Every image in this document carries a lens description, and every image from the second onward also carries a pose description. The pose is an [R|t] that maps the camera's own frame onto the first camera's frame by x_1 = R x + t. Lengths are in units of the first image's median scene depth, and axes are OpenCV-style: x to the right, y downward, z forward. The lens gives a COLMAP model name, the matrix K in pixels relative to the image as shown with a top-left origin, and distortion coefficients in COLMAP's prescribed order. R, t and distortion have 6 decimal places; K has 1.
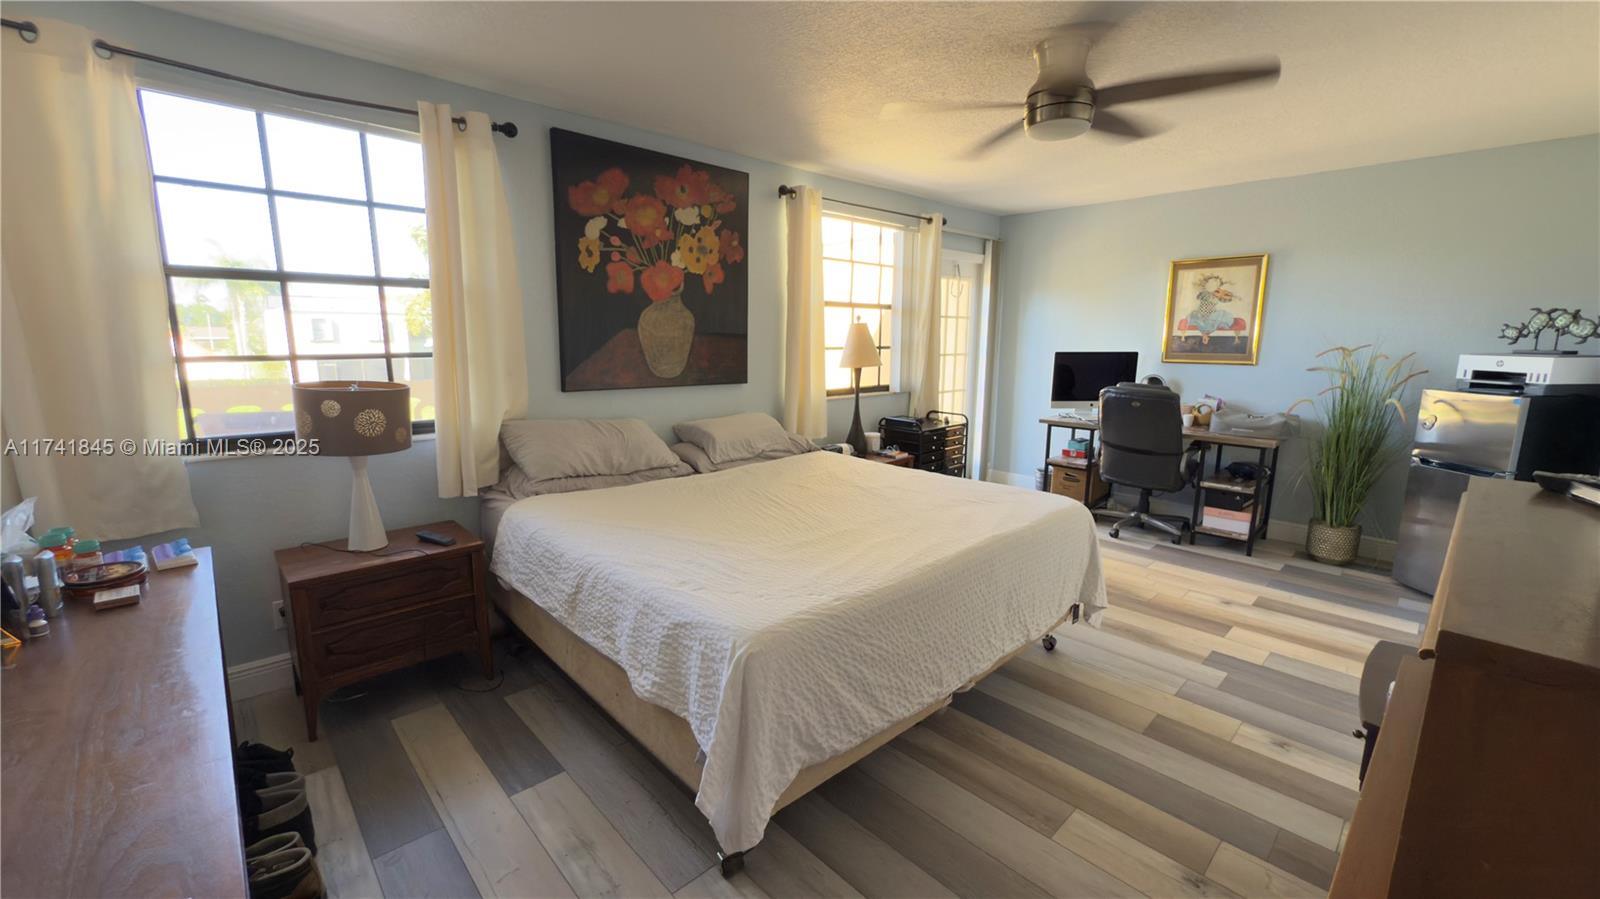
lens RADIAL K [[636.7, 0, 802.4], [0, 636.7, 447.5], [0, 0, 1]] dist [-0.000565, 0.000194]
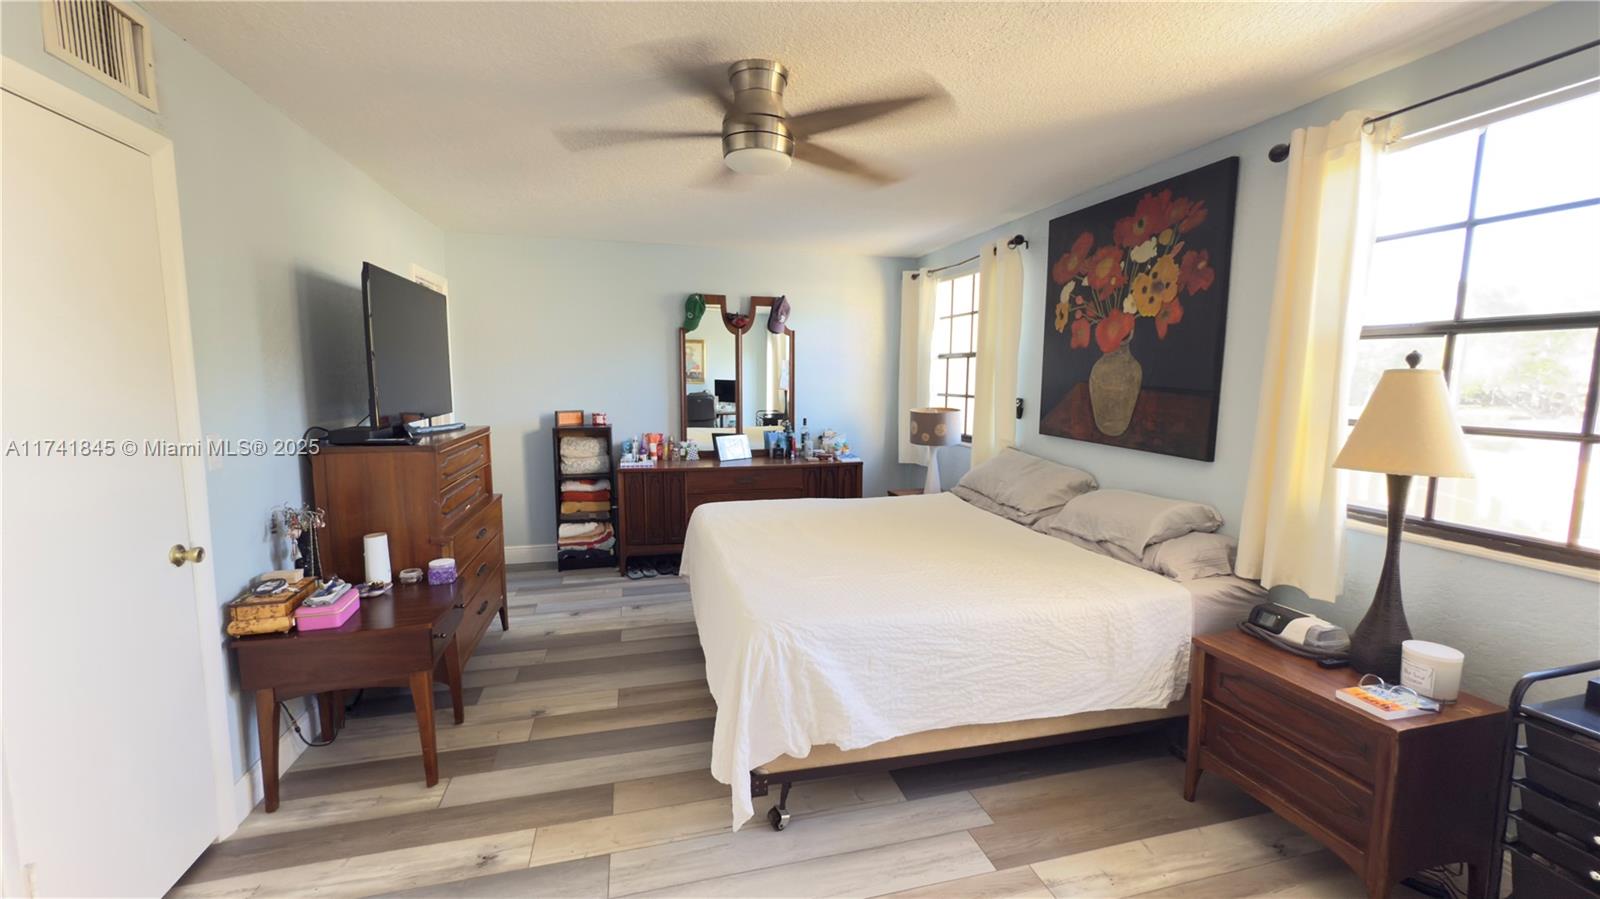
lens RADIAL K [[636.7, 0, 802.4], [0, 636.7, 447.5], [0, 0, 1]] dist [-0.000565, 0.000194]
pose [[-0.471430, 0.090972, -0.877199, 0.809944], [-0.163900, 0.968299, 0.188504, -0.195650], [0.866539, 0.232640, -0.441575, 1.042753]]
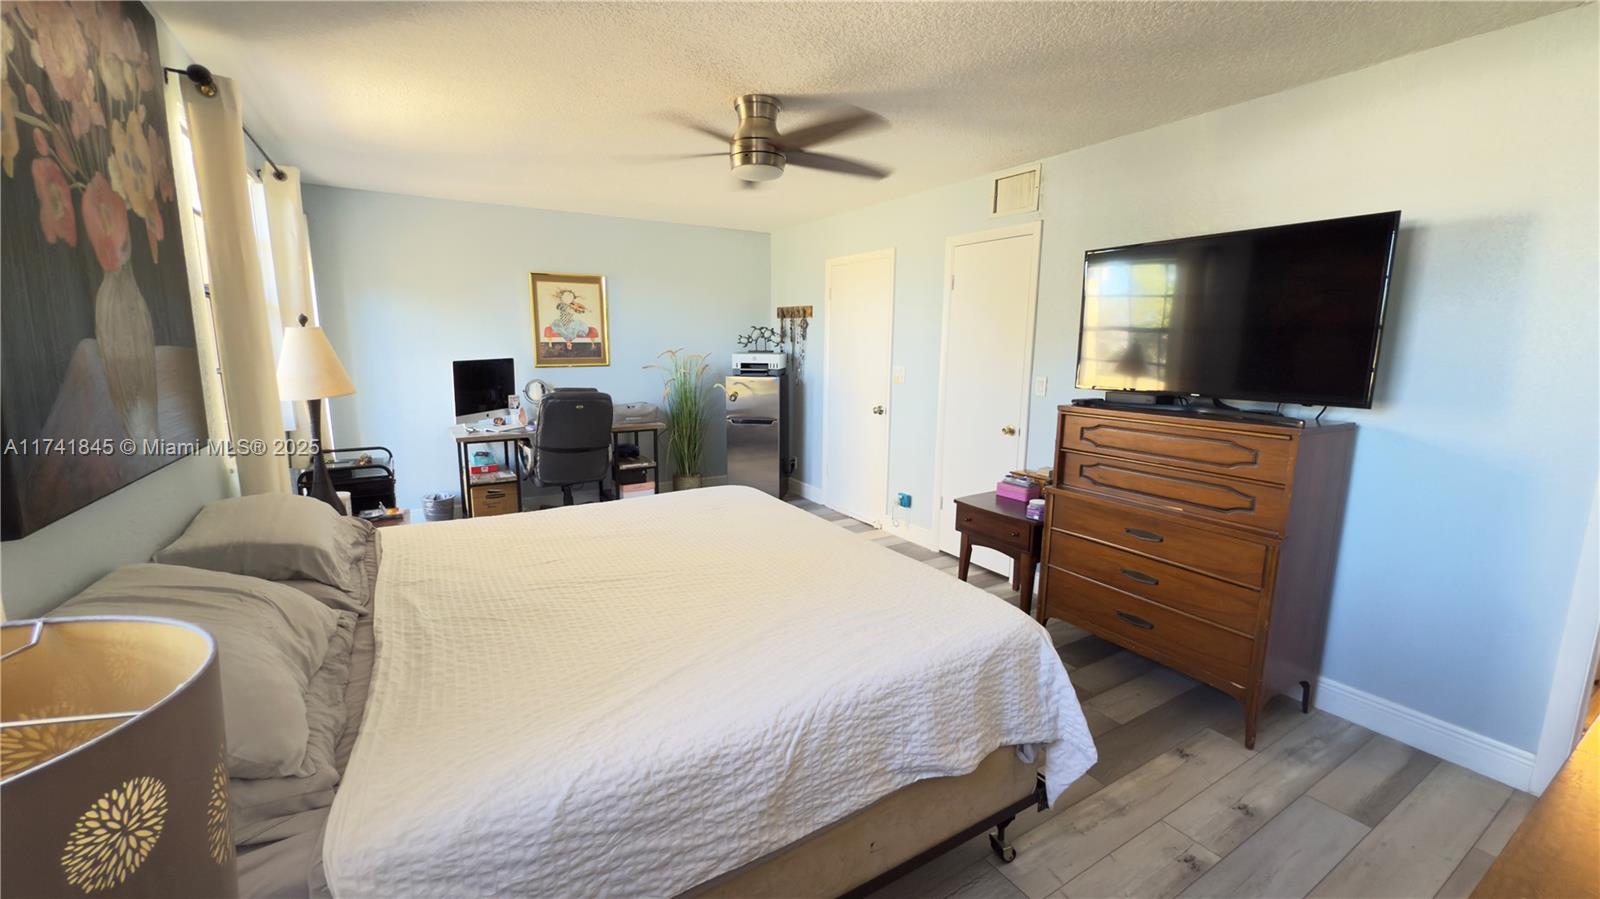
lens RADIAL K [[636.7, 0, 802.4], [0, 636.7, 447.5], [0, 0, 1]] dist [-0.000565, 0.000194]
pose [[0.215050, -0.167272, 0.962171, -0.538708], [0.166148, 0.977126, 0.132737, -0.099615], [-0.962366, 0.131318, 0.237923, 0.479458]]
